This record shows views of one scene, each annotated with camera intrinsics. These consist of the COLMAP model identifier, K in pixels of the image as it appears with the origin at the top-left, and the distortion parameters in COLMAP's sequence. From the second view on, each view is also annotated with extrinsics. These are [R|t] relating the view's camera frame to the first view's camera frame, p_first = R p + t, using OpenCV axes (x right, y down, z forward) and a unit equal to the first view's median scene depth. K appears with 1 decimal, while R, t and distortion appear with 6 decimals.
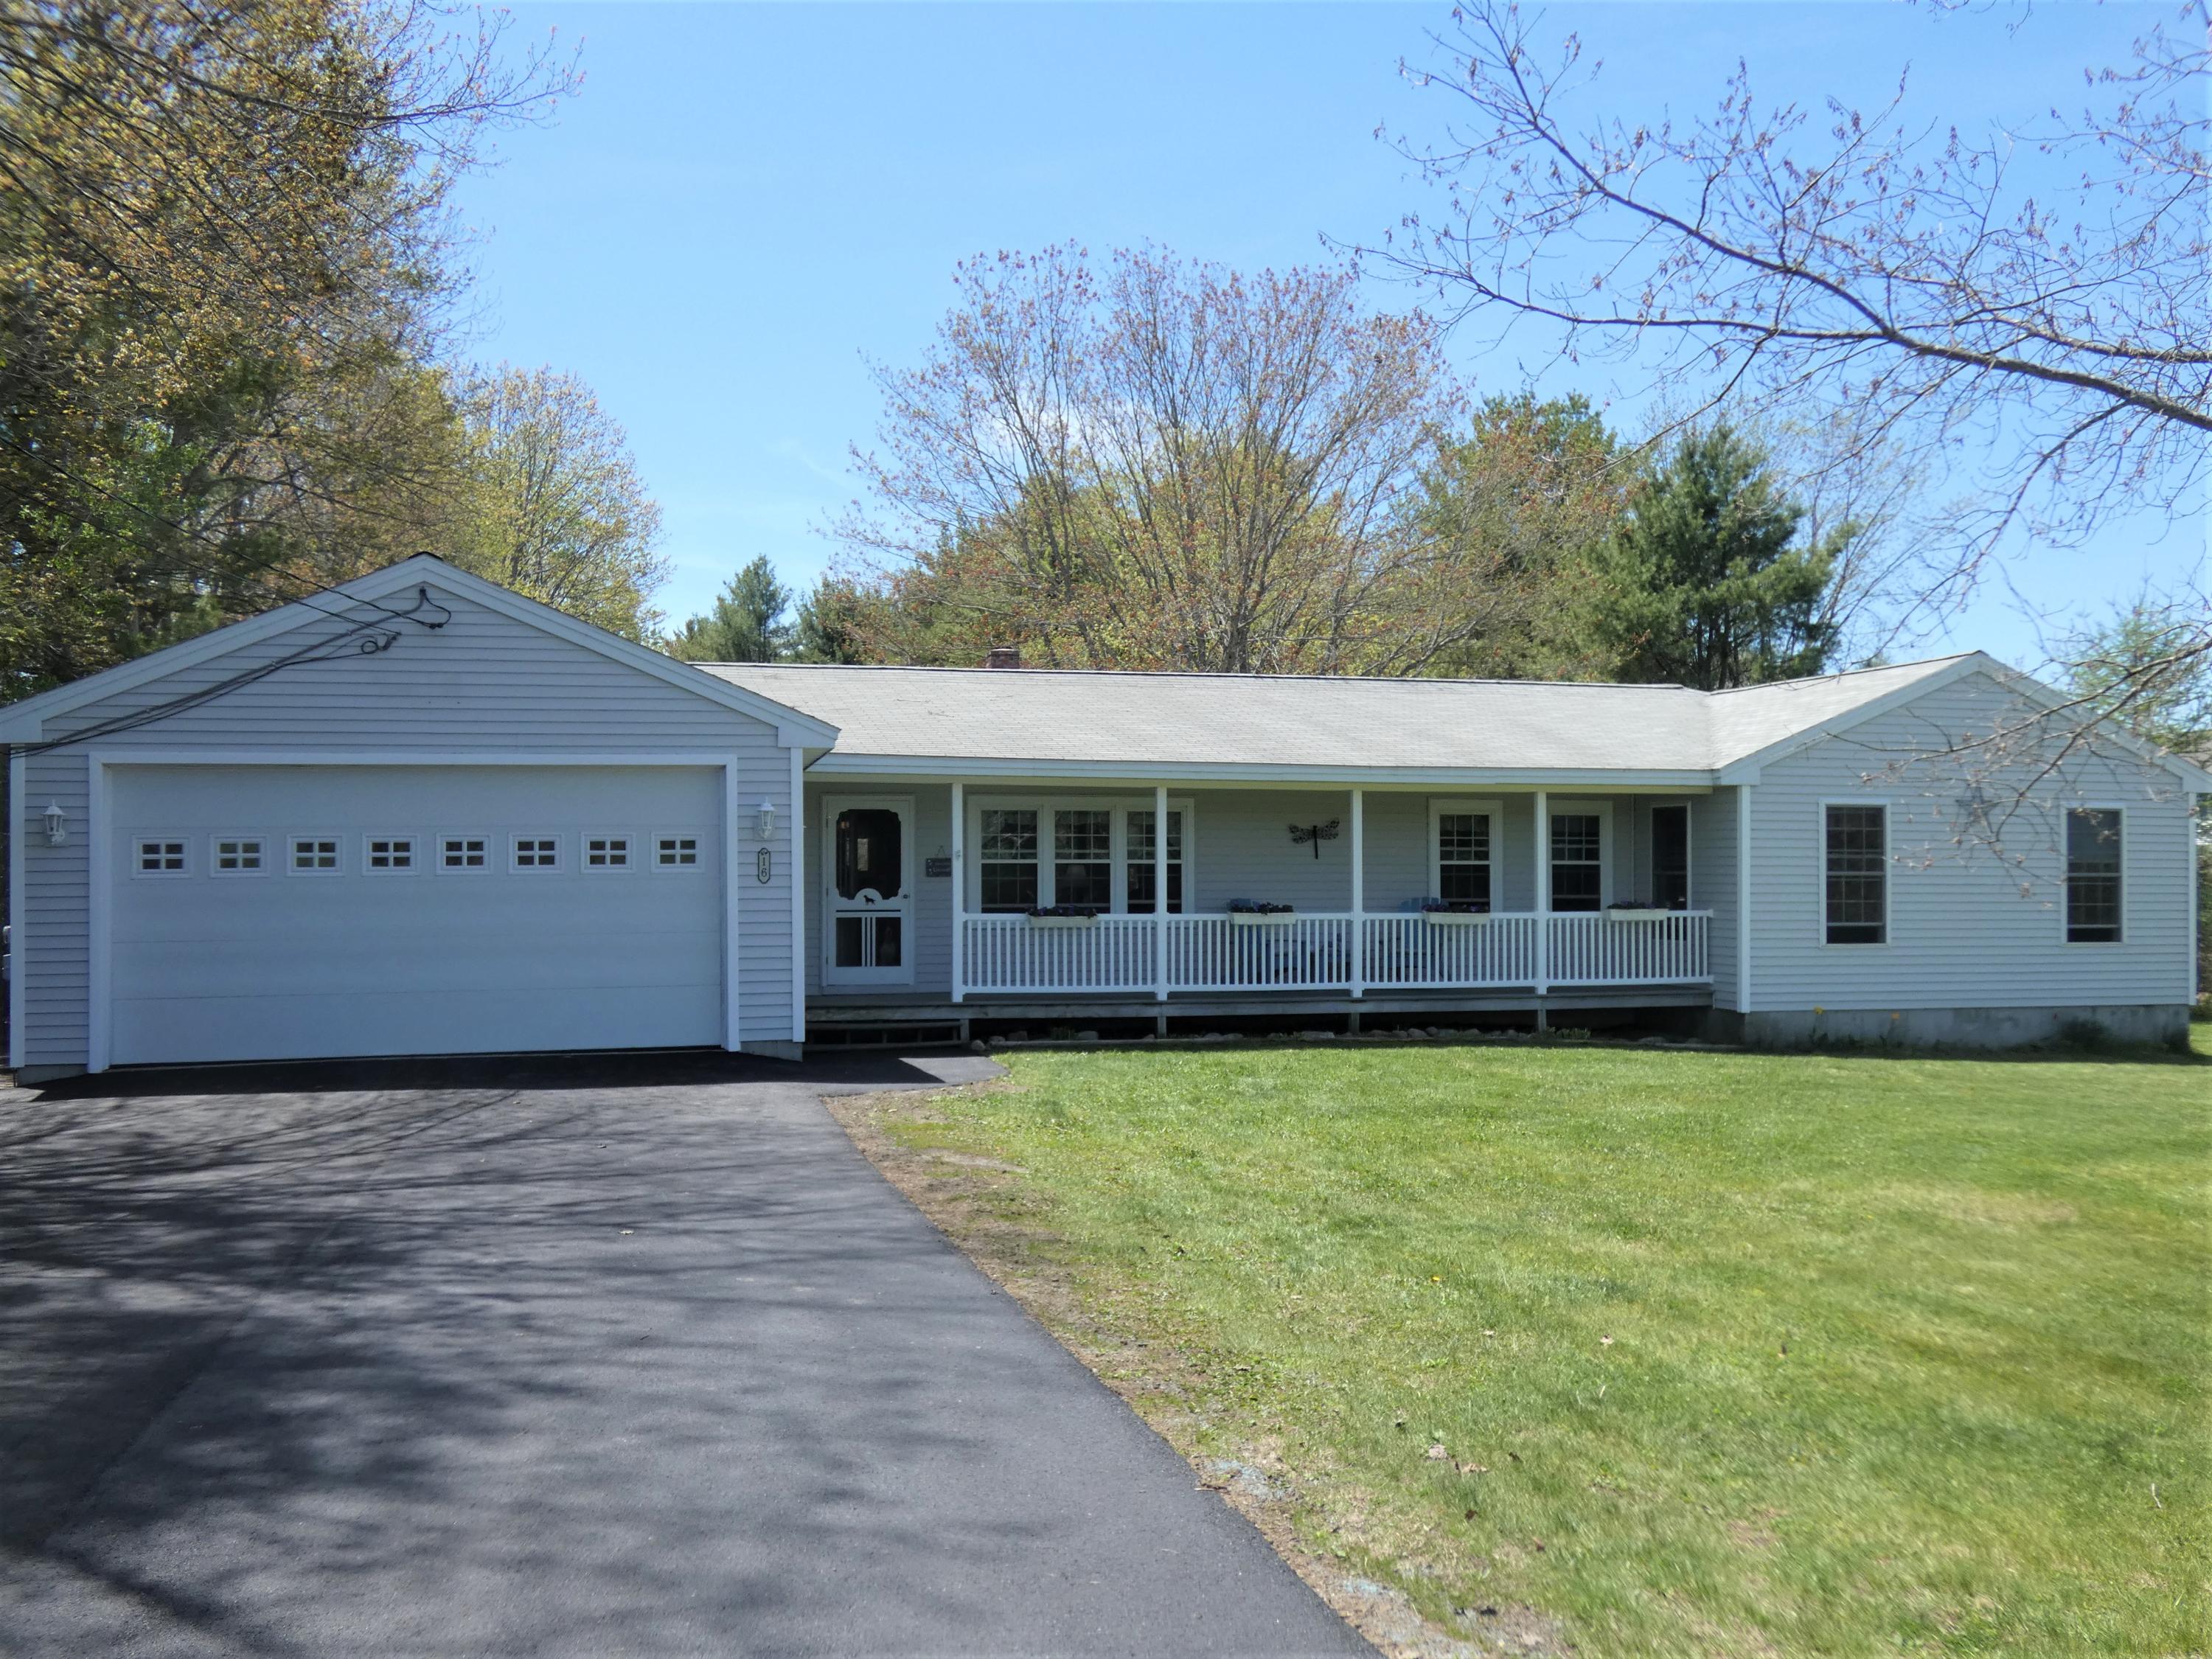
lens RADIAL K [[1999.3, 0, 1106.0], [0, 1999.3, 829.5], [0, 0, 1]] dist [0.000251, -0.000164]
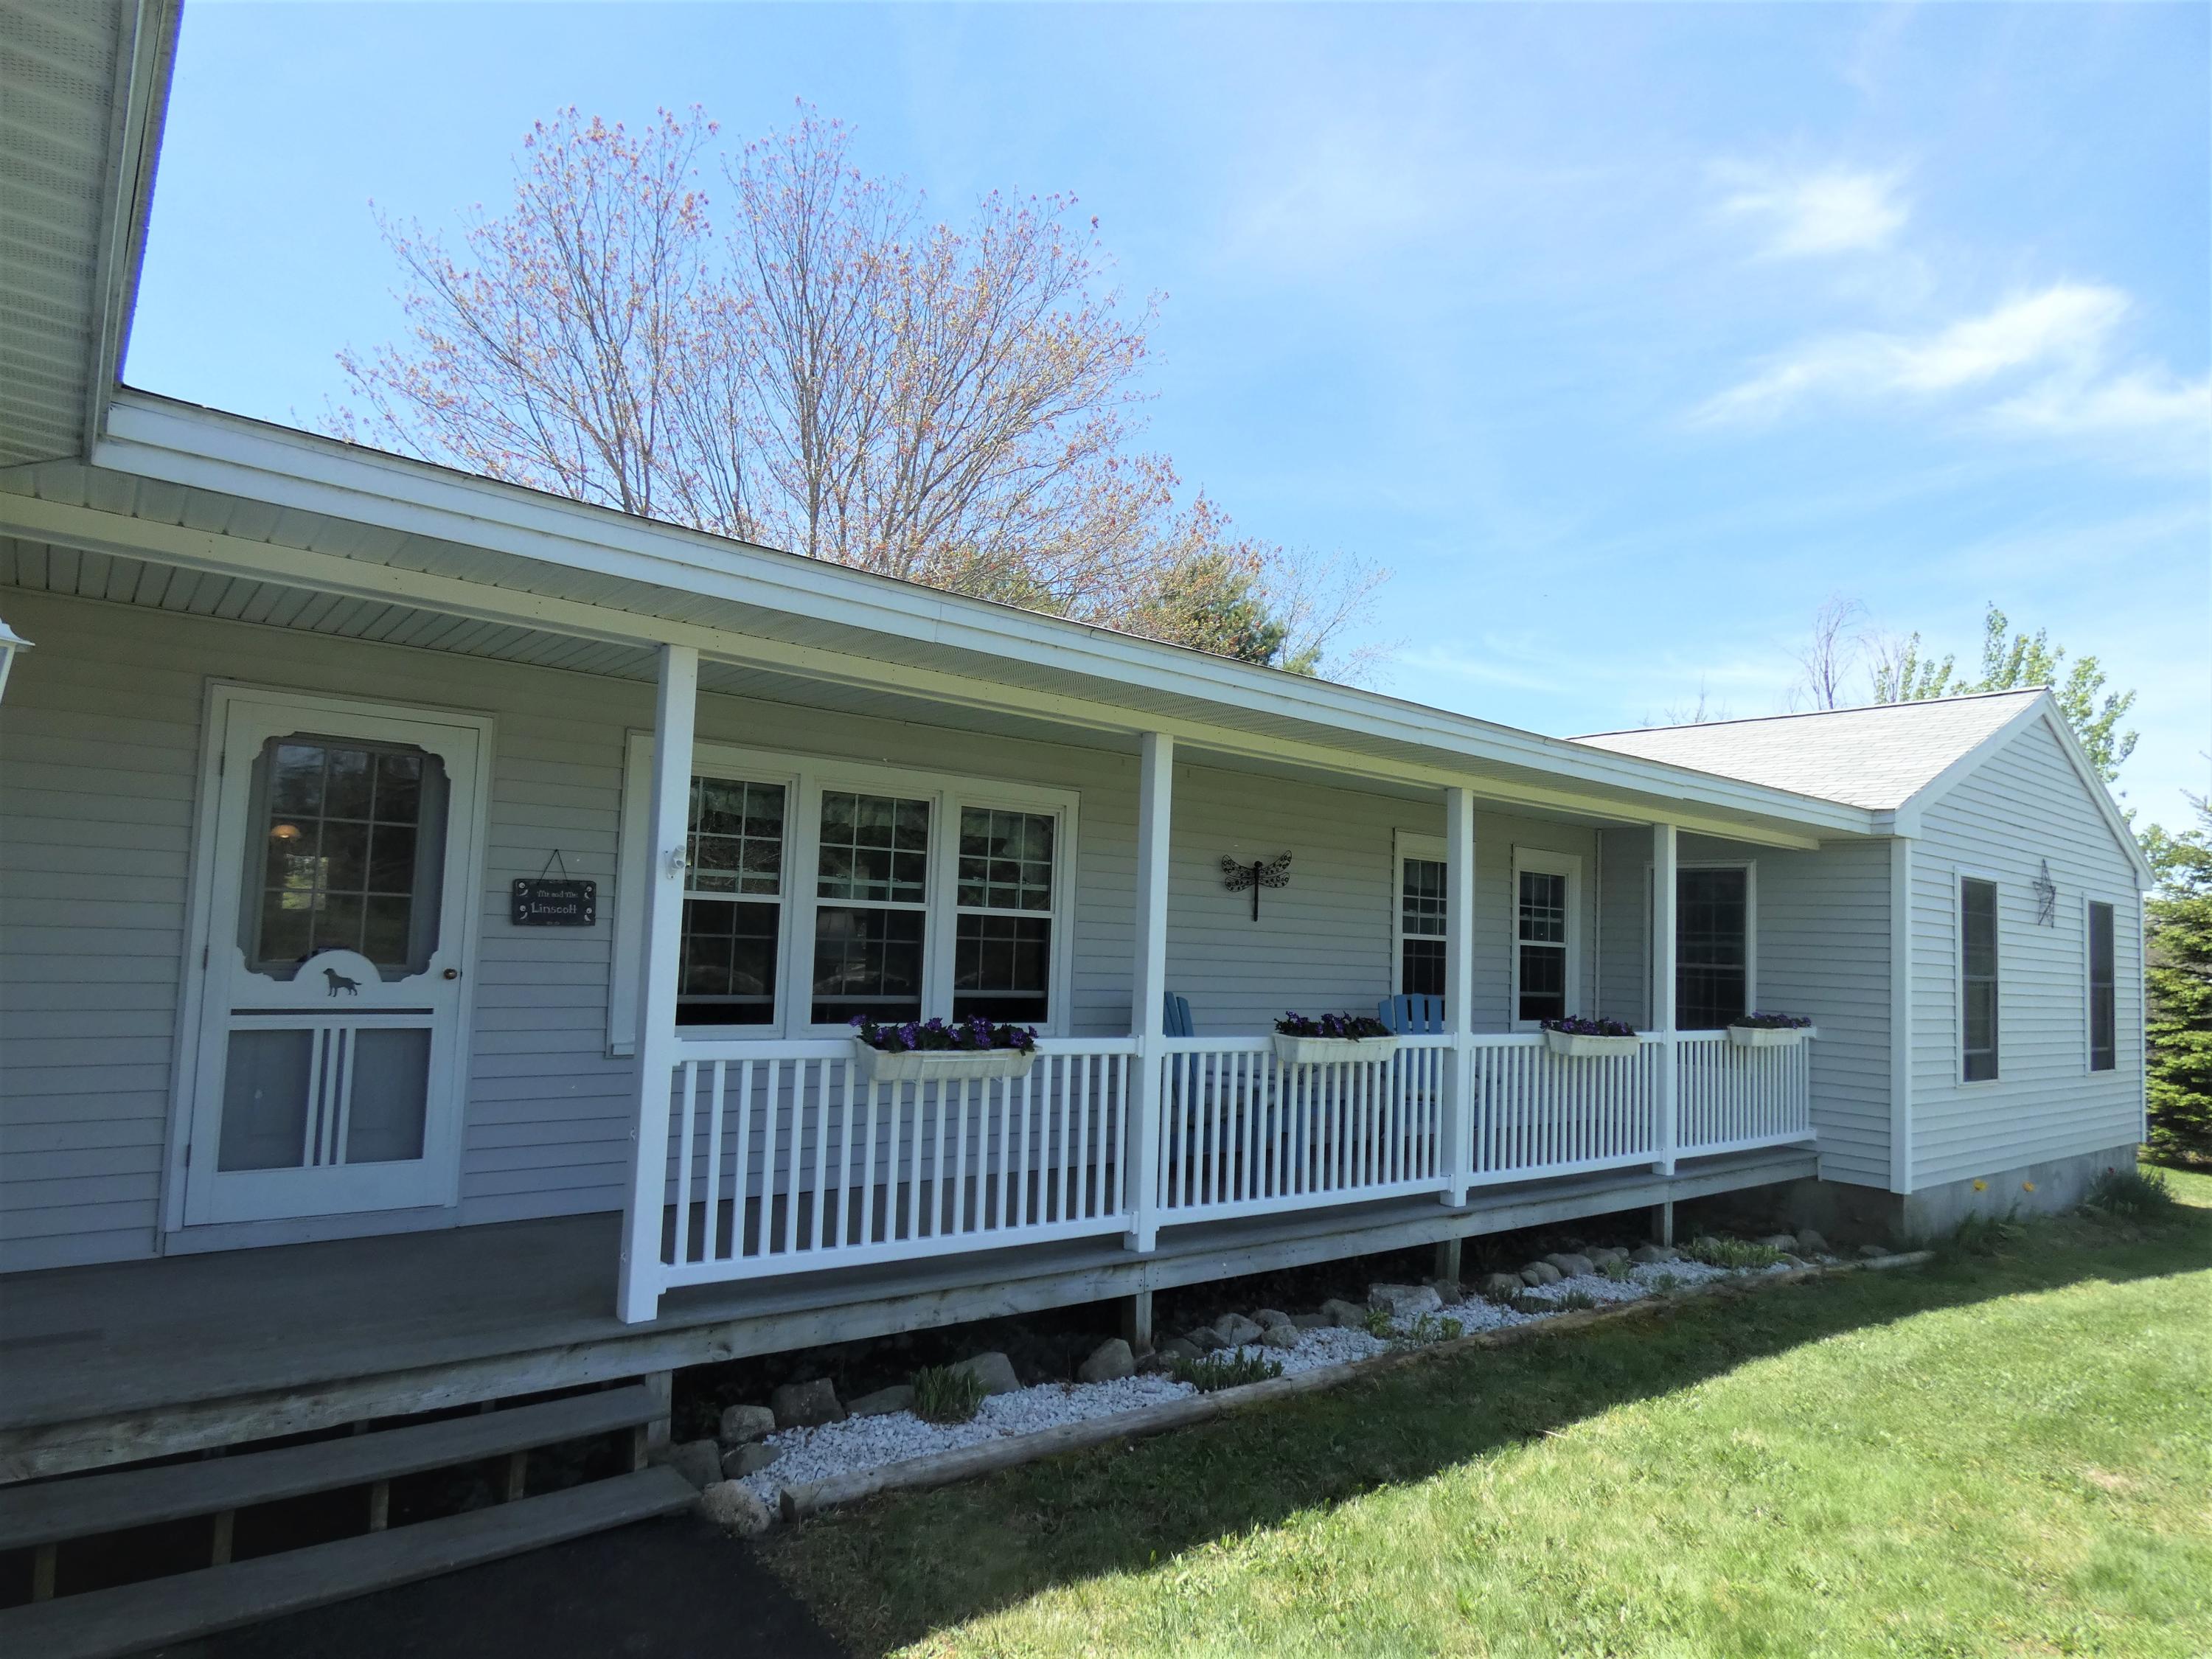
lens RADIAL K [[1314.9, 0, 1117.4], [0, 1314.9, 842.1], [0, 0, 1]] dist [-0.011626, 0.016283]
pose [[0.905553, 0.069753, 0.418459, -0.091953], [-0.051725, 0.997185, -0.054287, 0.015459], [-0.421067, 0.027515, 0.906612, 0.720205]]
